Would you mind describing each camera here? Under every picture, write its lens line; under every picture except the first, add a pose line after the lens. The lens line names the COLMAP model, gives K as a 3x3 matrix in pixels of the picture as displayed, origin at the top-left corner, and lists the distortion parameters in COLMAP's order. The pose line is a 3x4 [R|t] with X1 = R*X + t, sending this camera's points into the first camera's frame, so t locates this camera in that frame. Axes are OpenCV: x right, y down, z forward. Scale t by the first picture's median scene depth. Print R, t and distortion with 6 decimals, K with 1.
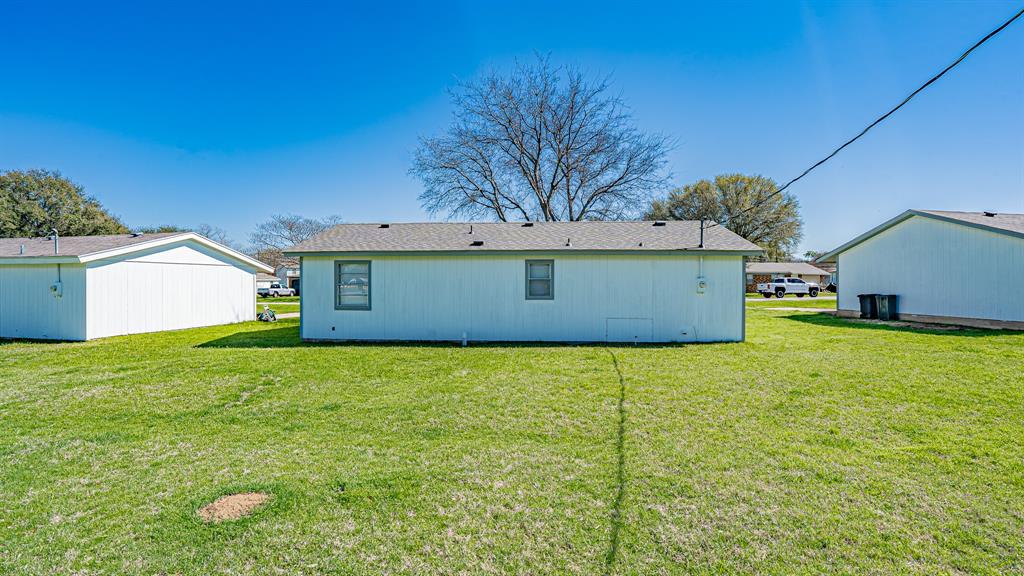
lens RADIAL K [[460.5, 0, 515.1], [0, 460.5, 285.1], [0, 0, 1]] dist [-0.002162, 0.000341]
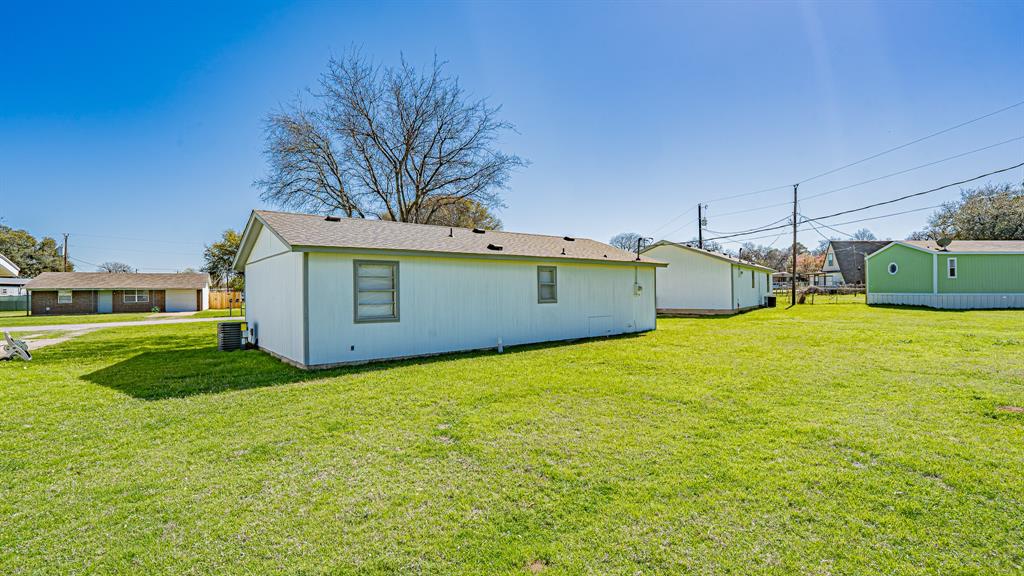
lens RADIAL K [[460.5, 0, 515.1], [0, 460.5, 285.1], [0, 0, 1]] dist [-0.002162, 0.000341]
pose [[0.743344, -0.001196, 0.668908, -0.726101], [0.000340, 0.999999, 0.001411, -0.012518], [-0.668909, -0.000821, 0.743344, 0.245348]]
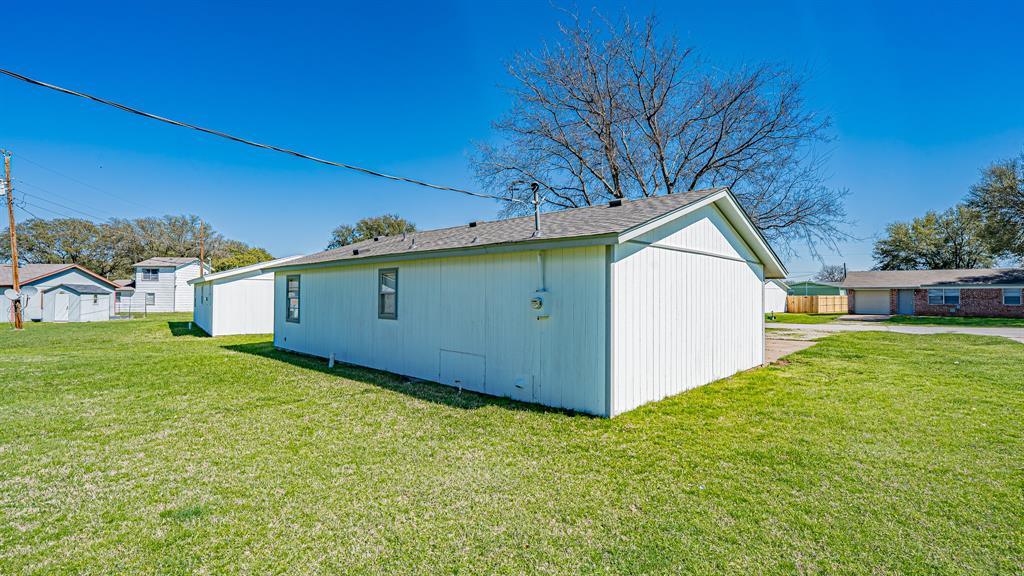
lens RADIAL K [[460.5, 0, 515.1], [0, 460.5, 285.1], [0, 0, 1]] dist [-0.002162, 0.000341]
pose [[0.748331, -0.010367, -0.663245, 0.732158], [0.007623, 0.999946, -0.007030, -0.017824], [0.663282, 0.000205, 0.748370, 0.549814]]
